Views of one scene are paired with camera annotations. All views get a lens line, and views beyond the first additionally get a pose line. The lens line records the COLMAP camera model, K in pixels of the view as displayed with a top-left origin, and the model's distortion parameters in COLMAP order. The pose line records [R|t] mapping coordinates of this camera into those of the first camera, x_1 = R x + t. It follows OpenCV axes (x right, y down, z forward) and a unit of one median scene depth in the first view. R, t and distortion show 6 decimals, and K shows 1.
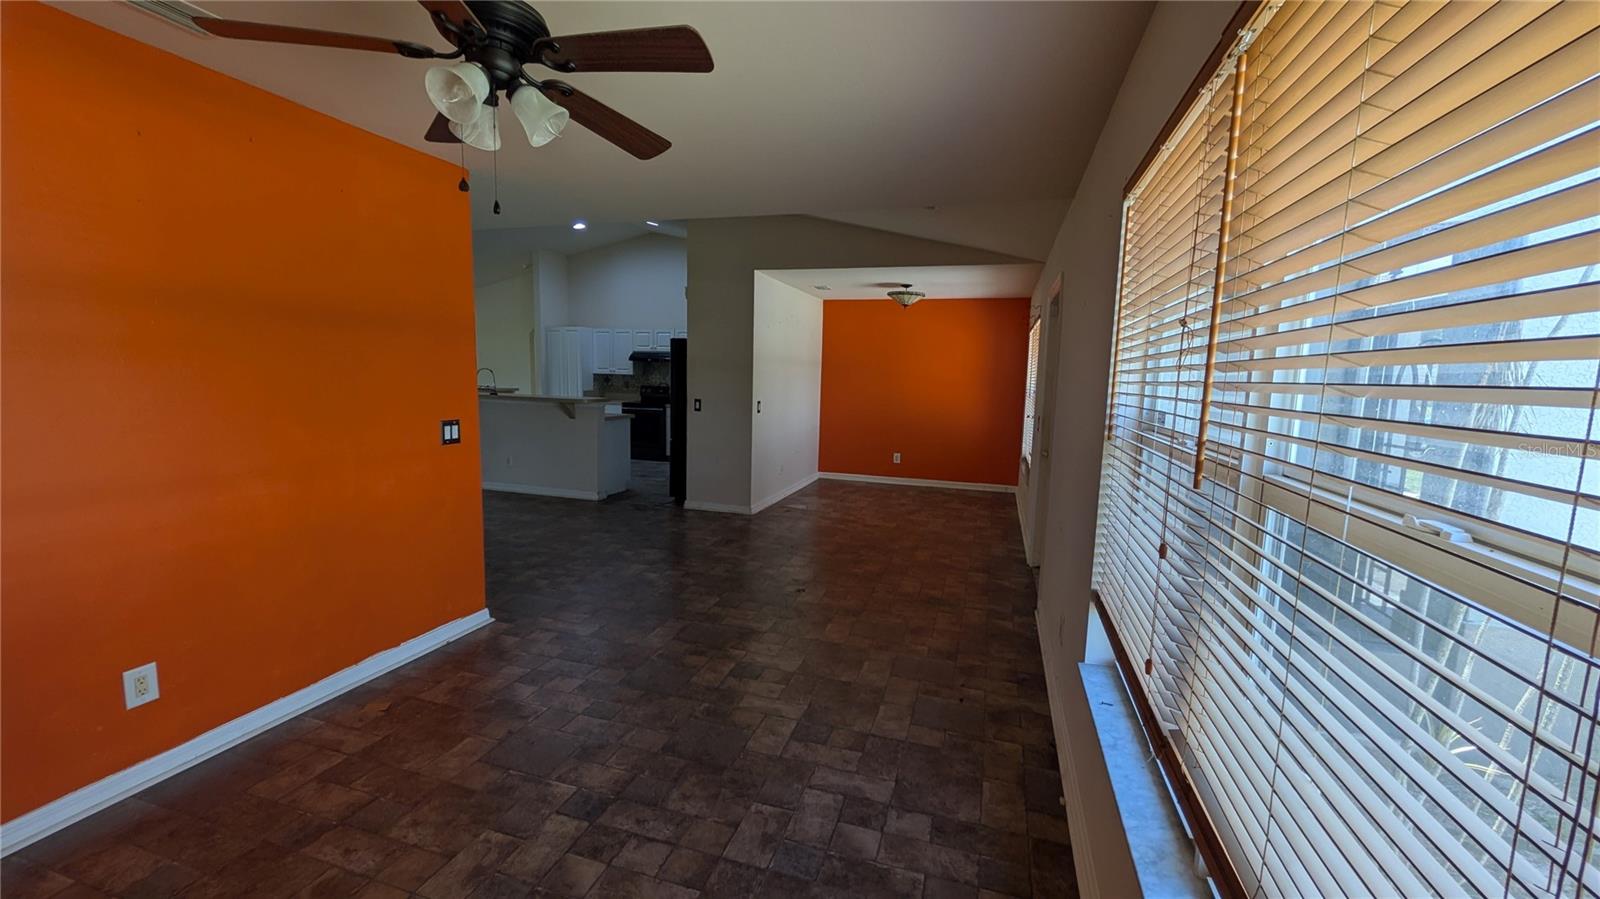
lens RADIAL K [[628.3, 0, 801.5], [0, 628.3, 451.2], [0, 0, 1]] dist [-0.000212, -0.000585]
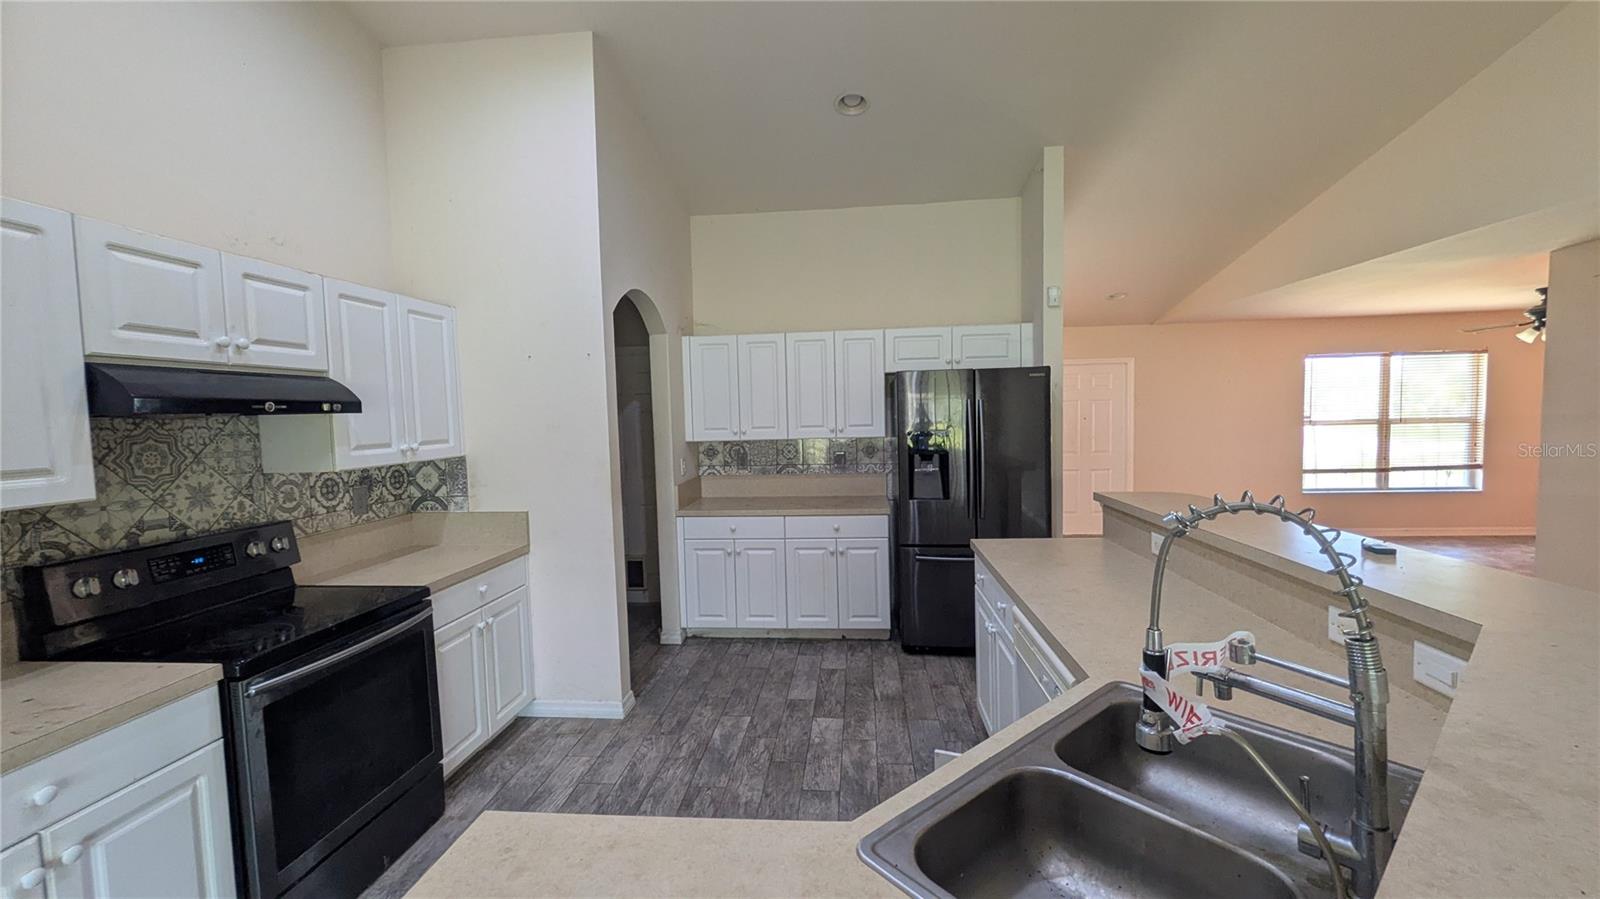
lens RADIAL K [[628.3, 0, 802.5], [0, 628.3, 452.2], [0, 0, 1]] dist [-0.000212, -0.000585]
pose [[-0.202755, -0.081903, 0.975798, -1.206951], [0.140270, 0.983790, 0.111720, -0.331510], [-0.969131, 0.159527, -0.187980, 2.235728]]
